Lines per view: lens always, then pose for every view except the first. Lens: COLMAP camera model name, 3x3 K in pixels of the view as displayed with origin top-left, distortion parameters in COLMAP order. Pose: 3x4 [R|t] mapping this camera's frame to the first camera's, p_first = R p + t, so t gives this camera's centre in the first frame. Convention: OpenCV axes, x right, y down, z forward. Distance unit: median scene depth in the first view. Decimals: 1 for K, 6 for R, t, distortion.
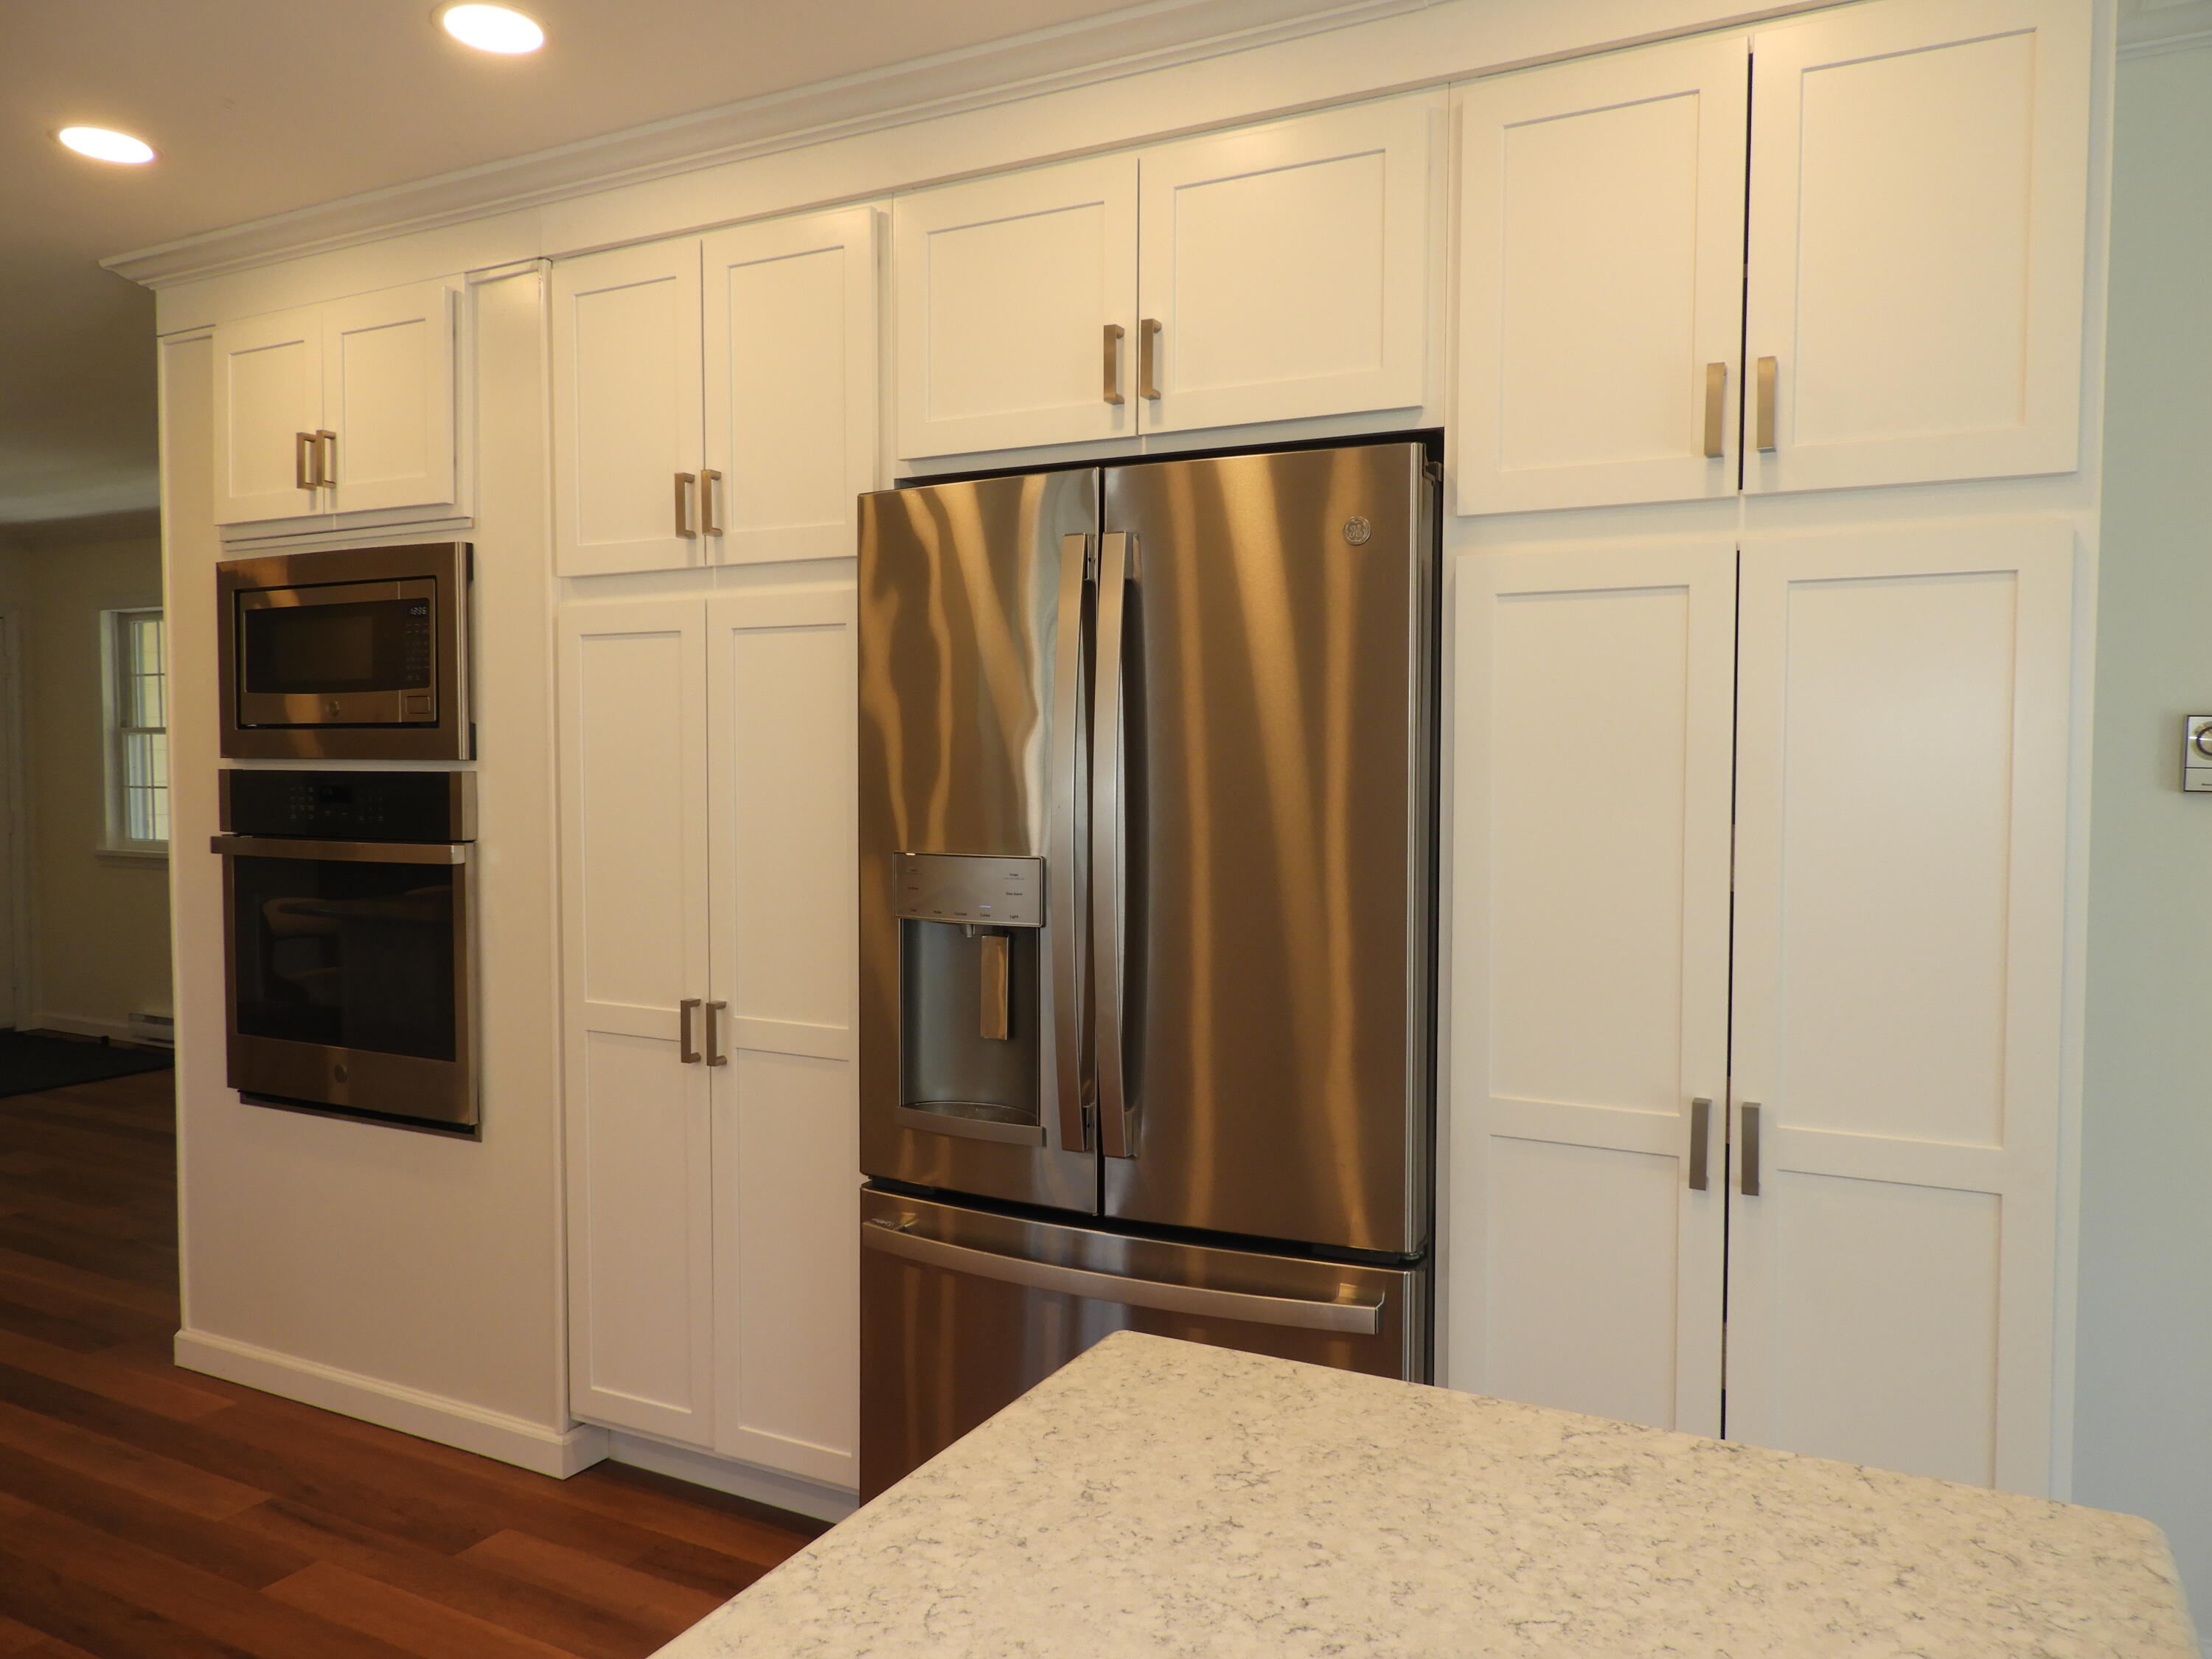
lens RADIAL K [[2662.9, 0, 1106.0], [0, 2662.9, 954.6], [0, 0, 1]] dist [0.007307, 0.054444]
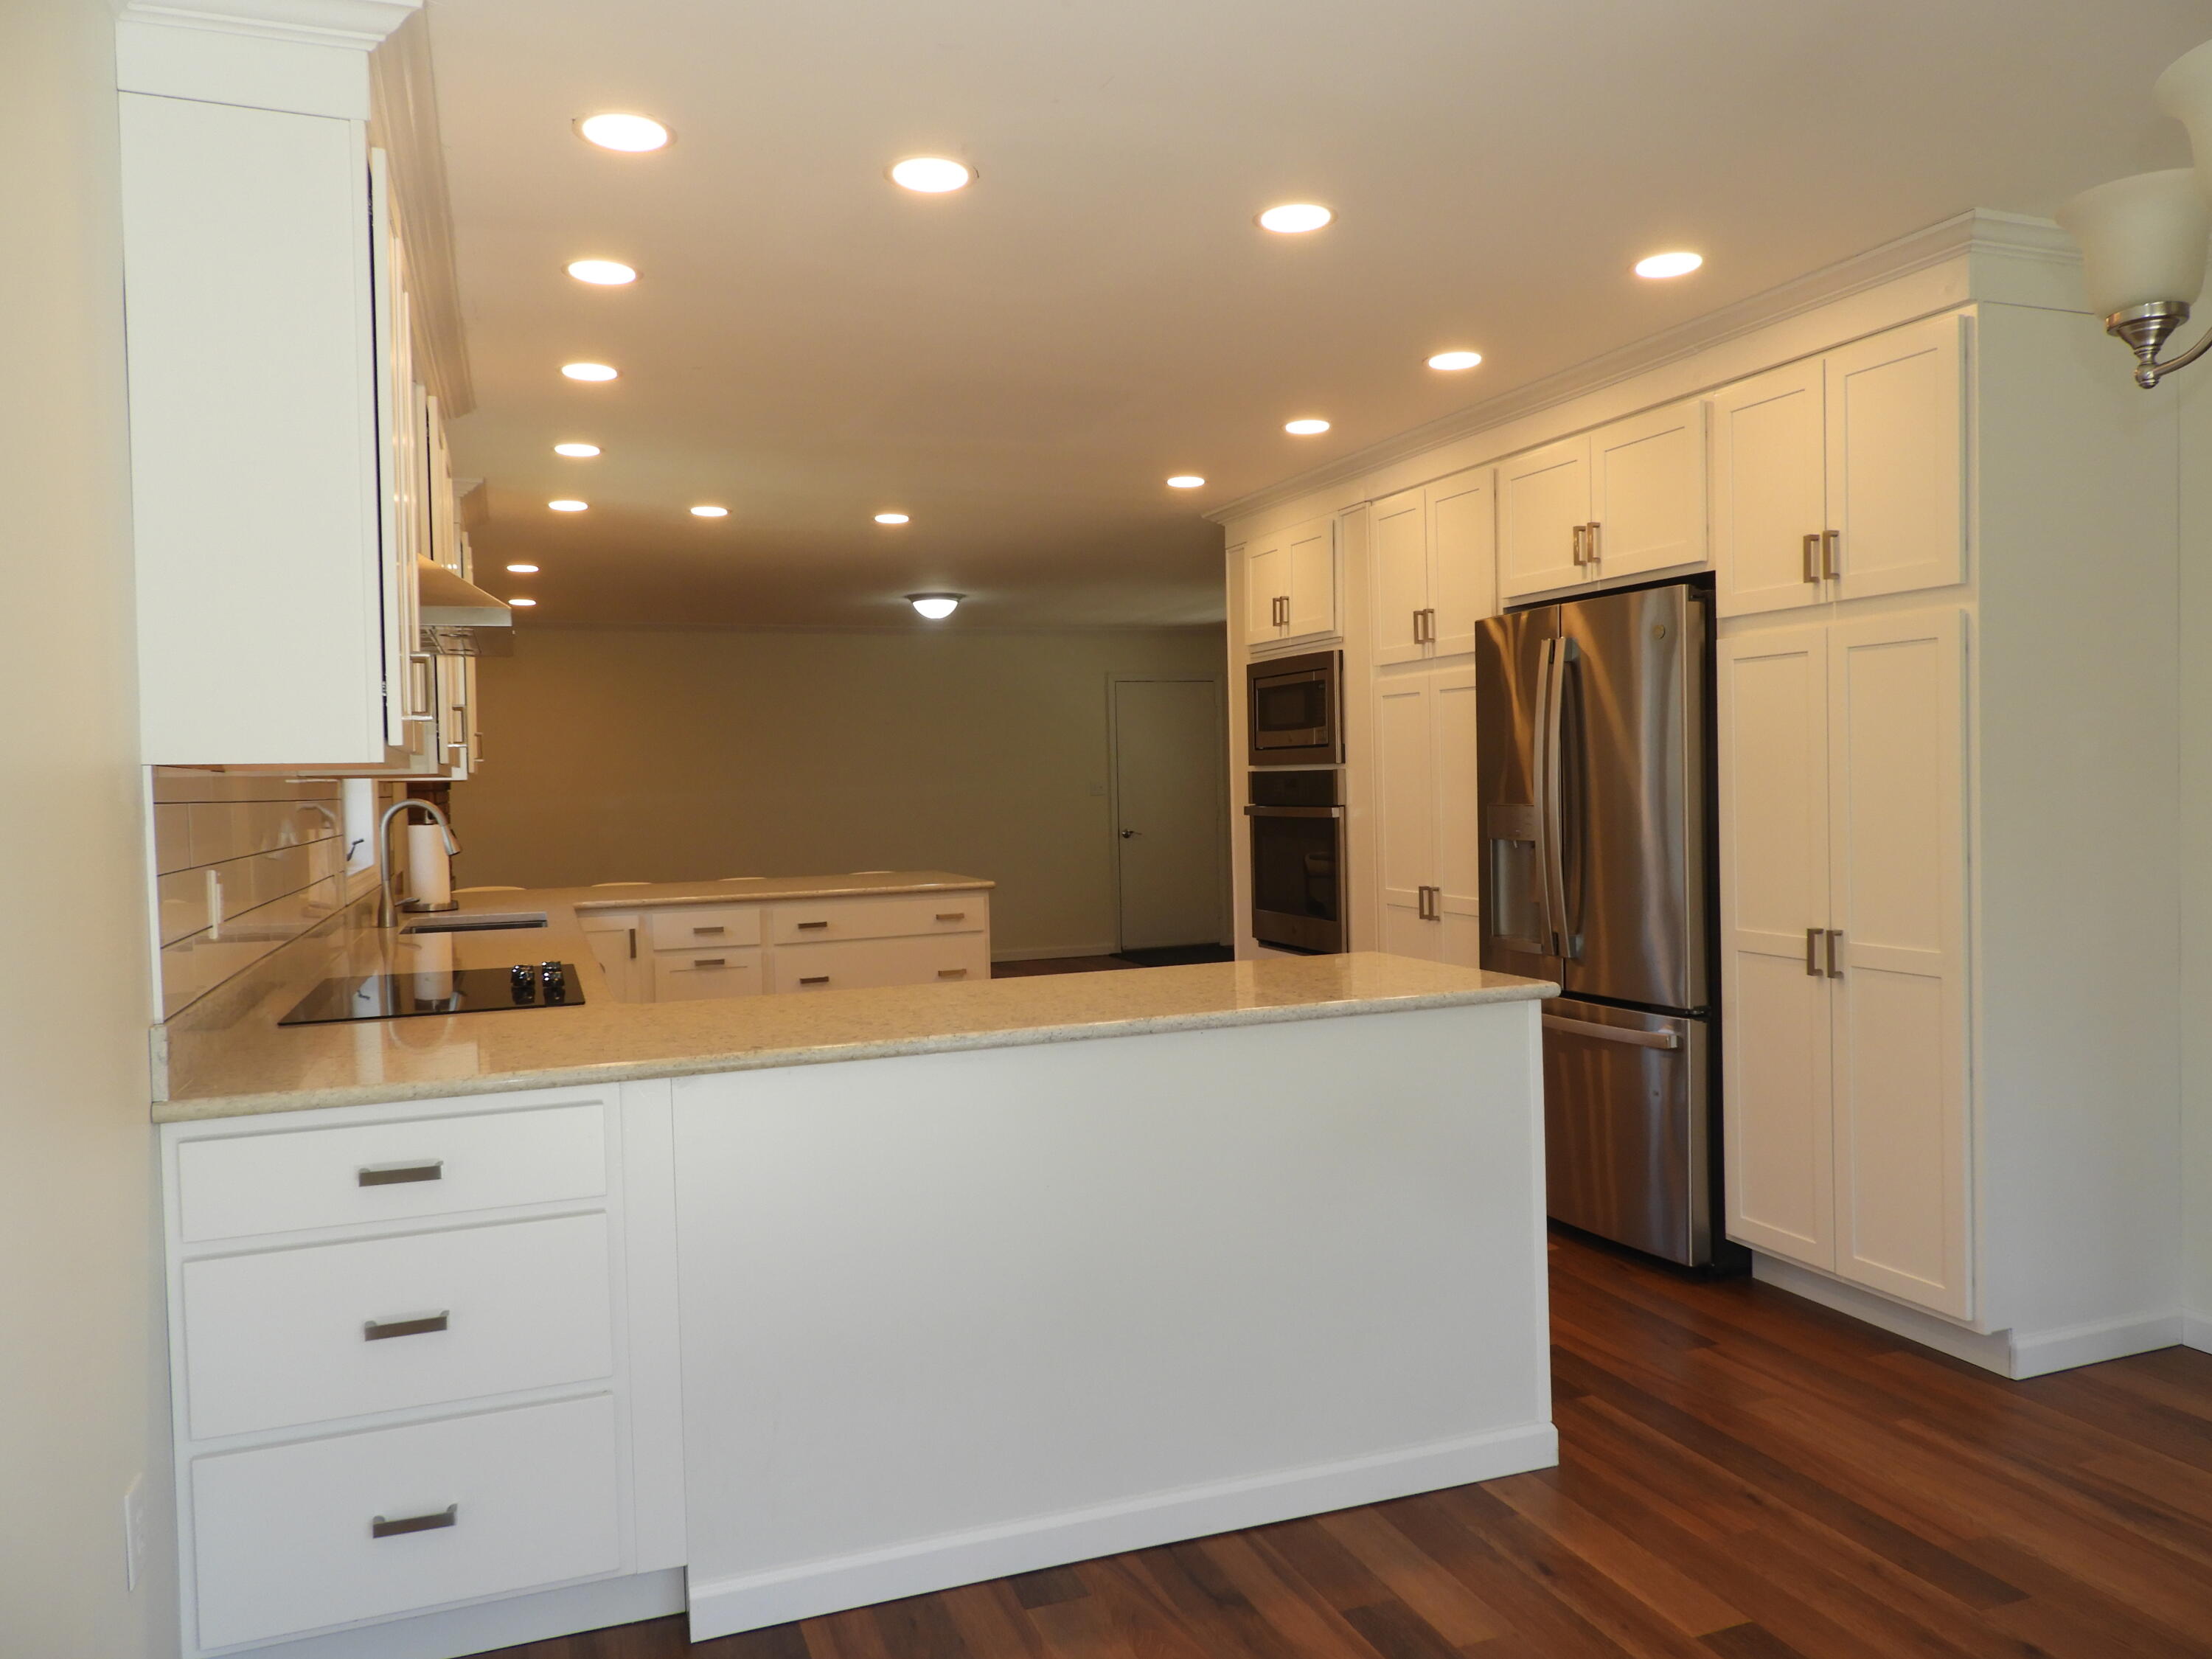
lens RADIAL K [[2662.9, 0, 1106.0], [0, 2662.9, 954.6], [0, 0, 1]] dist [0.007307, 0.054444]
pose [[0.815838, 0.009107, -0.578209, 0.726868], [-0.006550, 0.999957, 0.006508, 0.052729], [0.578244, -0.001523, 0.815863, -0.655203]]
